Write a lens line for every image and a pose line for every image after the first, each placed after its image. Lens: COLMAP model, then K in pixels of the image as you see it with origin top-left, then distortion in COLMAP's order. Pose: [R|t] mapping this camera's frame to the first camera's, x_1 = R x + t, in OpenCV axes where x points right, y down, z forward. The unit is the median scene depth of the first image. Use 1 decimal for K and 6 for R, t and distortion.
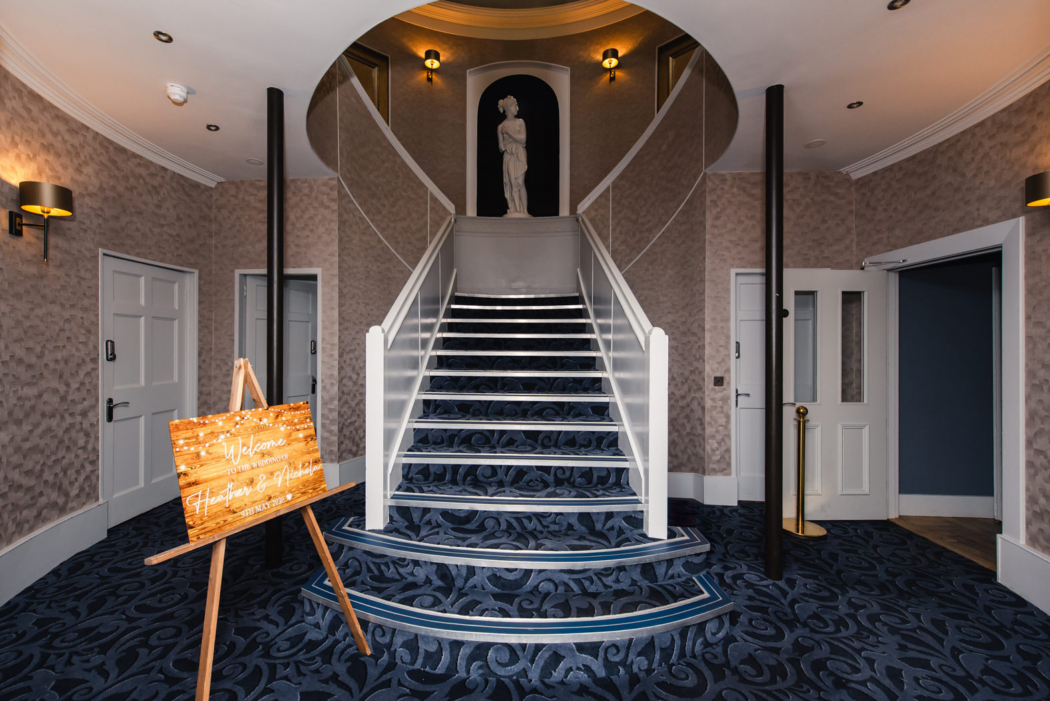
lens RADIAL K [[427.5, 0, 498.3], [0, 427.5, 347.9], [0, 0, 1]] dist [0.015927, -0.000261]
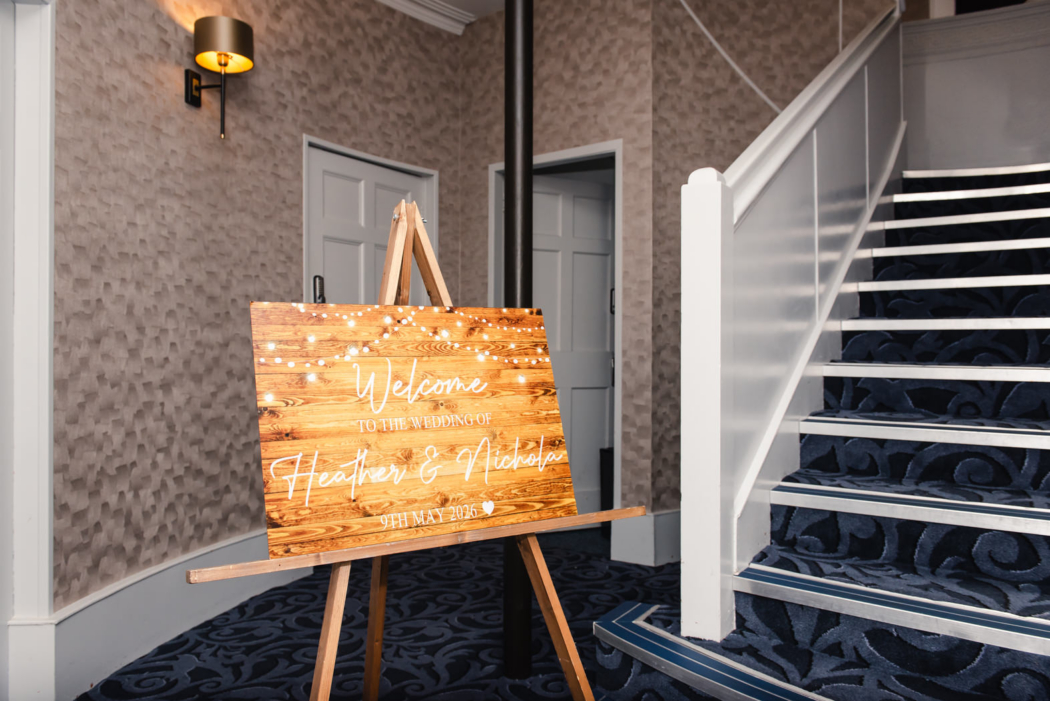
lens RADIAL K [[786.9, 0, 519.2], [0, 786.9, 347.1], [0, 0, 1]] dist [0.001020, 0.009768]
pose [[0.851430, 0.001393, -0.524467, -0.026148], [0.005596, 0.999915, 0.011741, 0.104290], [0.524439, -0.012932, 0.851350, 0.204119]]
